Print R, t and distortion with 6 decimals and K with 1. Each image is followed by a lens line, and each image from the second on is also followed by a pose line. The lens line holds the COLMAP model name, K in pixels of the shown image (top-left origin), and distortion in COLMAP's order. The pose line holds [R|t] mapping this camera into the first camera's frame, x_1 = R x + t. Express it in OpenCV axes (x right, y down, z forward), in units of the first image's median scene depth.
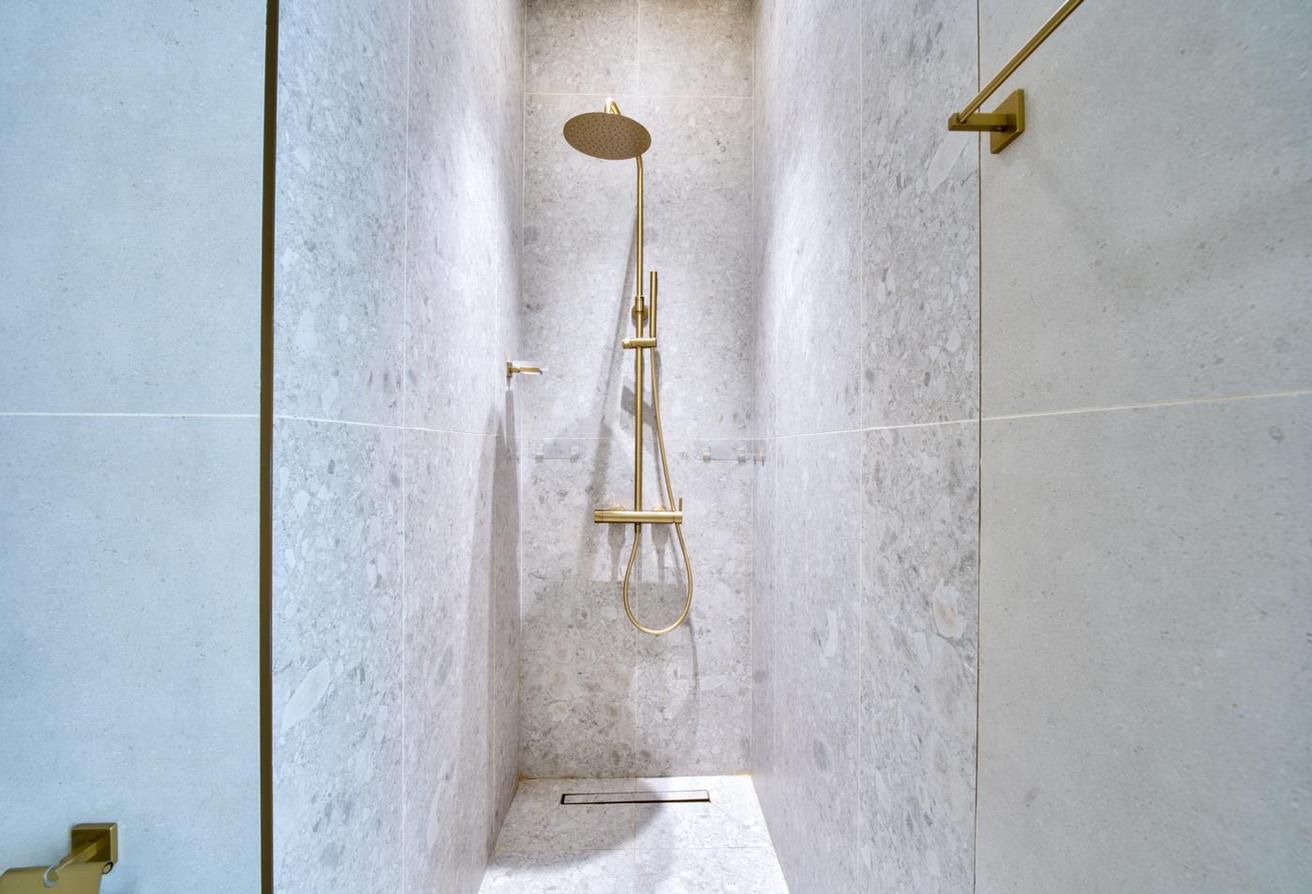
lens RADIAL K [[532.4, 0, 649.6], [0, 532.4, 449.6], [0, 0, 1]] dist [-0.007507, -0.002815]
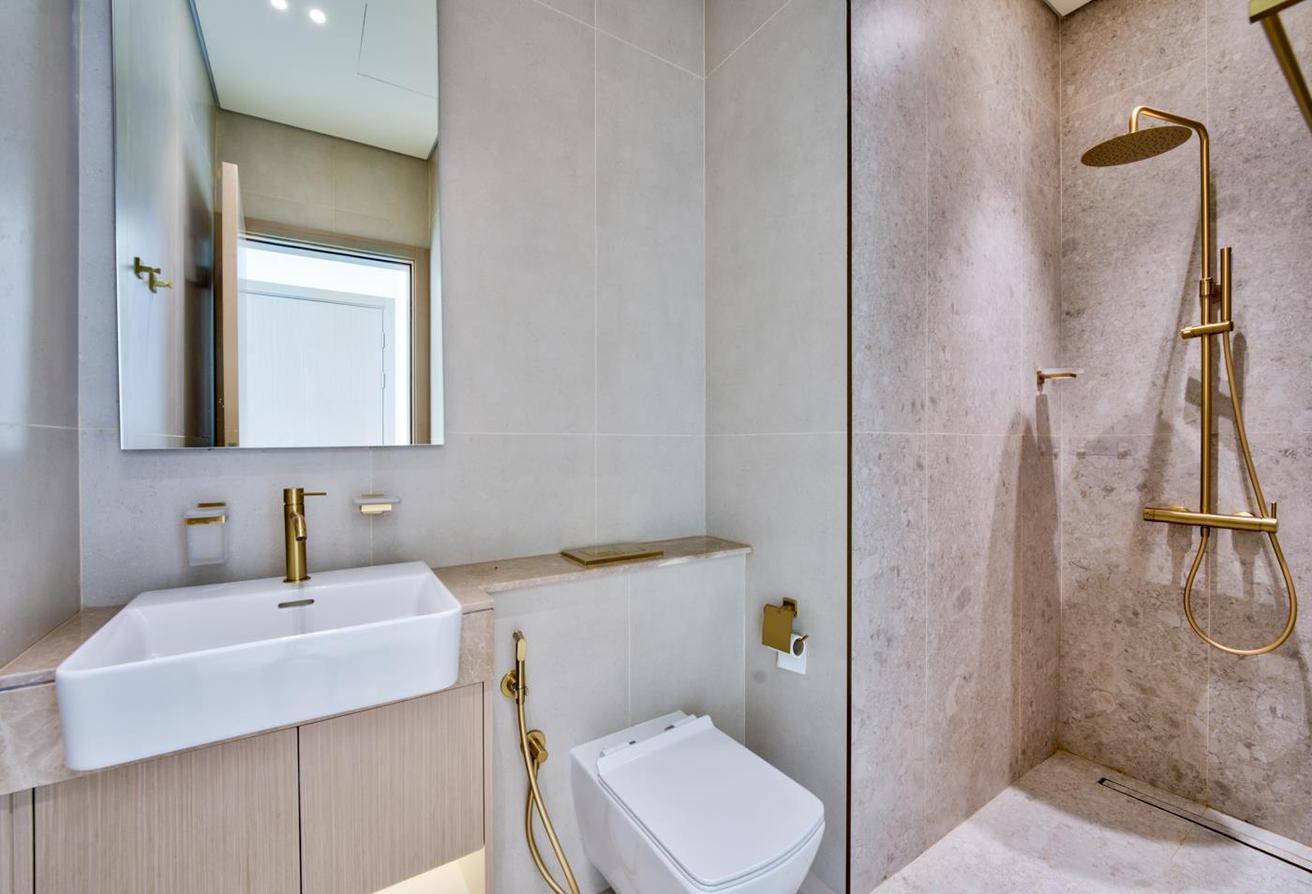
lens RADIAL K [[532.4, 0, 663.1], [0, 532.4, 446.9], [0, 0, 1]] dist [-0.007507, -0.002815]
pose [[0.542826, -0.003940, -0.839836, 0.327679], [0.003968, 0.999990, -0.002127, -0.000544], [0.839836, -0.002177, 0.542836, -0.391874]]
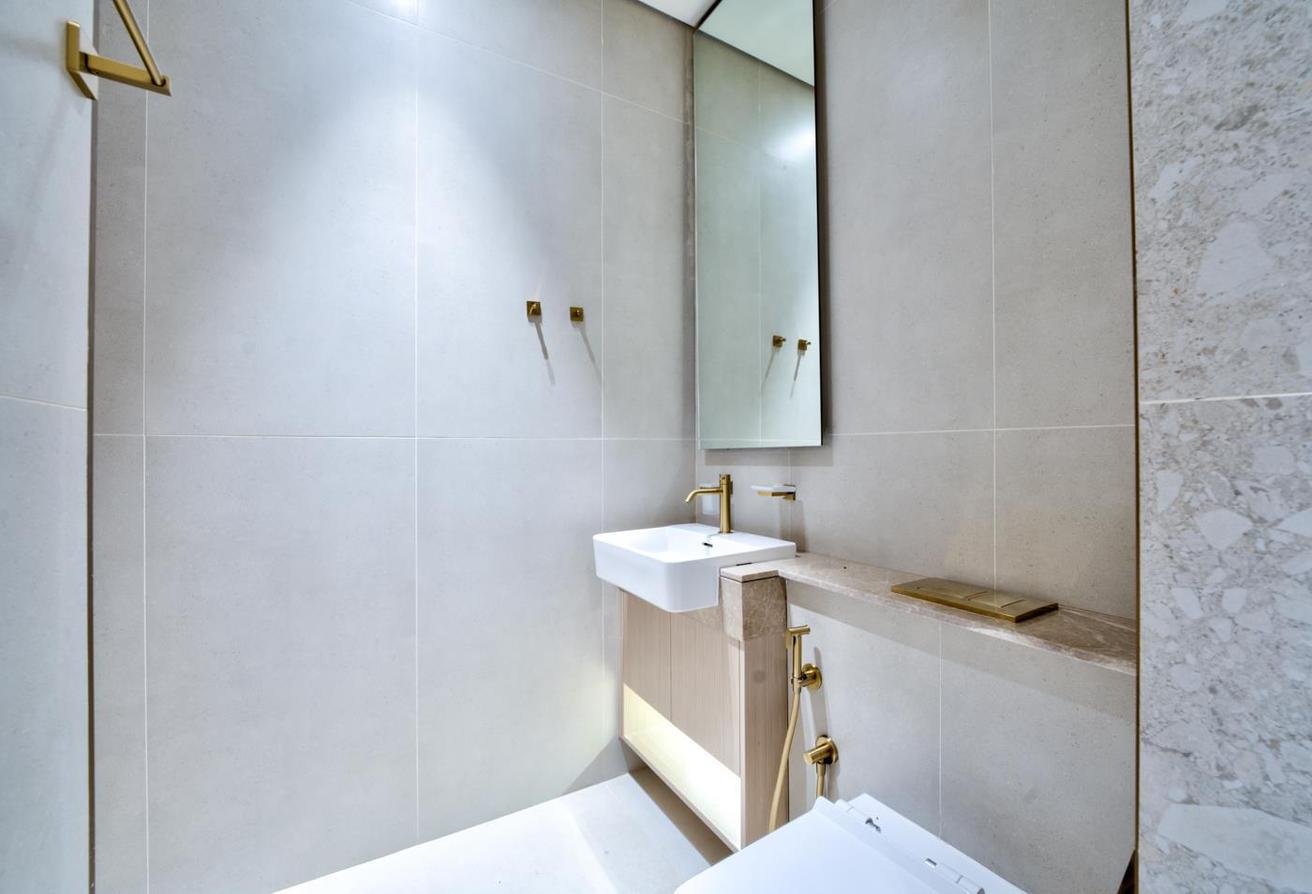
lens RADIAL K [[532.4, 0, 654.7], [0, 532.4, 445.9], [0, 0, 1]] dist [-0.007507, -0.002815]
pose [[-0.865668, -0.006197, -0.500580, 0.130849], [-0.002005, 0.999958, -0.008913, 0.003254], [0.500615, -0.006712, -0.865644, 0.599862]]
